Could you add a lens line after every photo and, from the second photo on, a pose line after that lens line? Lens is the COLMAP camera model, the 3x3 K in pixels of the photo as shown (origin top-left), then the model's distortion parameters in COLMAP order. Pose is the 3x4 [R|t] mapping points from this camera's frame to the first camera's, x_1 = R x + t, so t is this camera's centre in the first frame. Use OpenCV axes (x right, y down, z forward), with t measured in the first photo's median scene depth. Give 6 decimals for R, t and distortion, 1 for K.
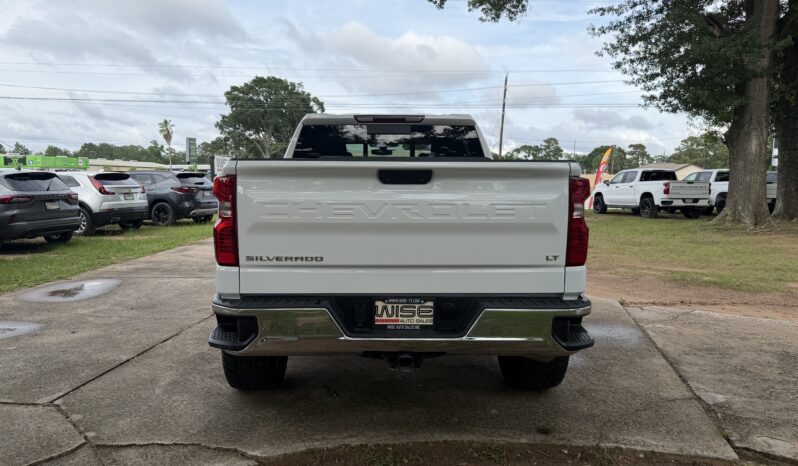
lens RADIAL K [[556.5, 0, 389.3], [0, 556.5, 229.1], [0, 0, 1]] dist [0.099781, -0.148815]
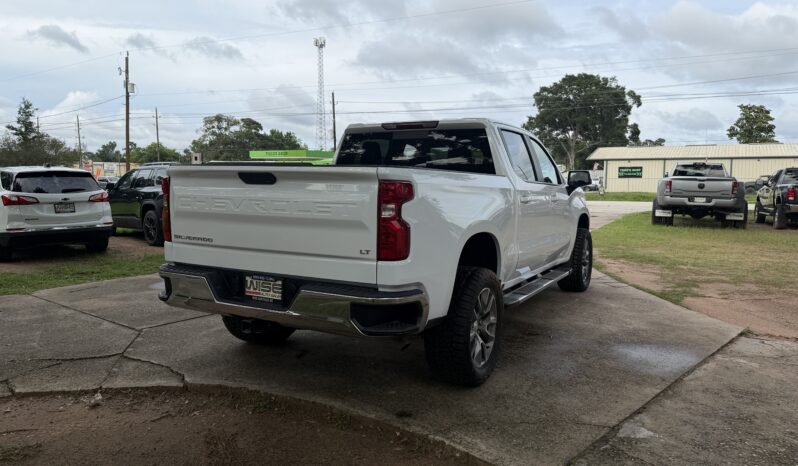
lens RADIAL K [[557.9, 0, 399.0], [0, 557.9, 233.0], [0, 0, 1]] dist [0.097408, -0.153278]
pose [[0.862564, 0.054330, -0.503023, 0.733934], [-0.051122, 0.998488, 0.020182, -0.010108], [0.503359, 0.008308, 0.864037, 0.056791]]
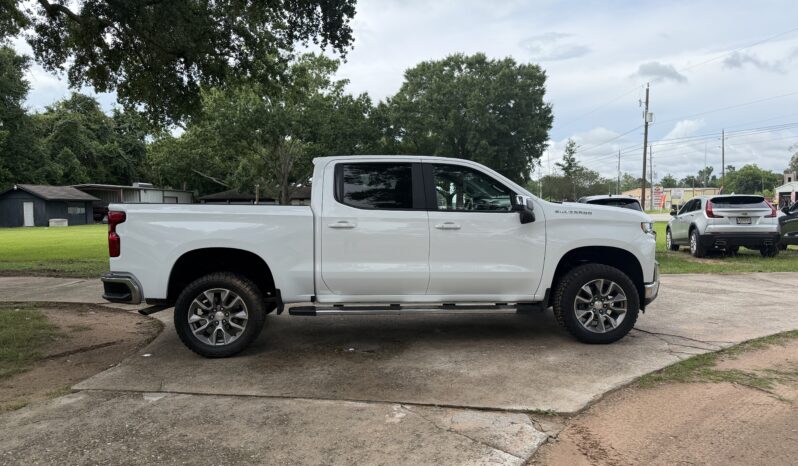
lens RADIAL K [[556.5, 0, 389.3], [0, 556.5, 229.1], [0, 0, 1]] dist [0.099781, -0.148815]
pose [[0.047235, 0.038926, -0.998125, 1.898825], [-0.072760, 0.996720, 0.035428, -0.138742], [0.996230, 0.070950, 0.049912, 1.515574]]
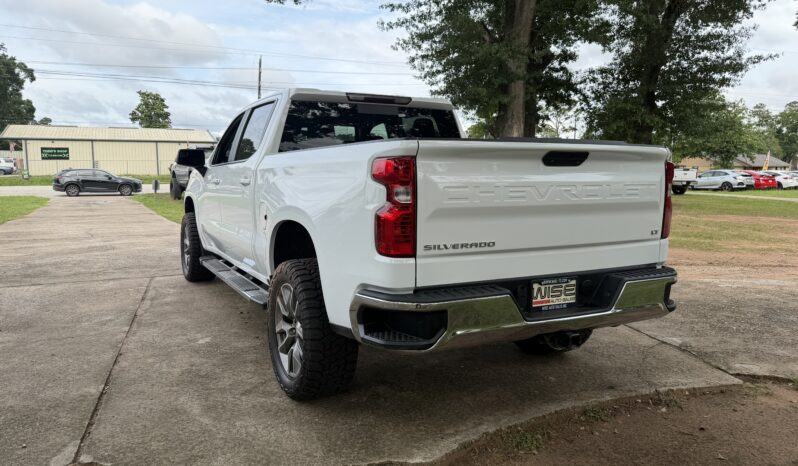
lens RADIAL K [[556.5, 0, 389.3], [0, 556.5, 229.1], [0, 0, 1]] dist [0.099781, -0.148815]
pose [[0.899807, -0.043637, 0.434100, -0.551607], [0.031815, 0.998899, 0.034465, -0.008961], [-0.435126, -0.017200, 0.900205, 0.170117]]
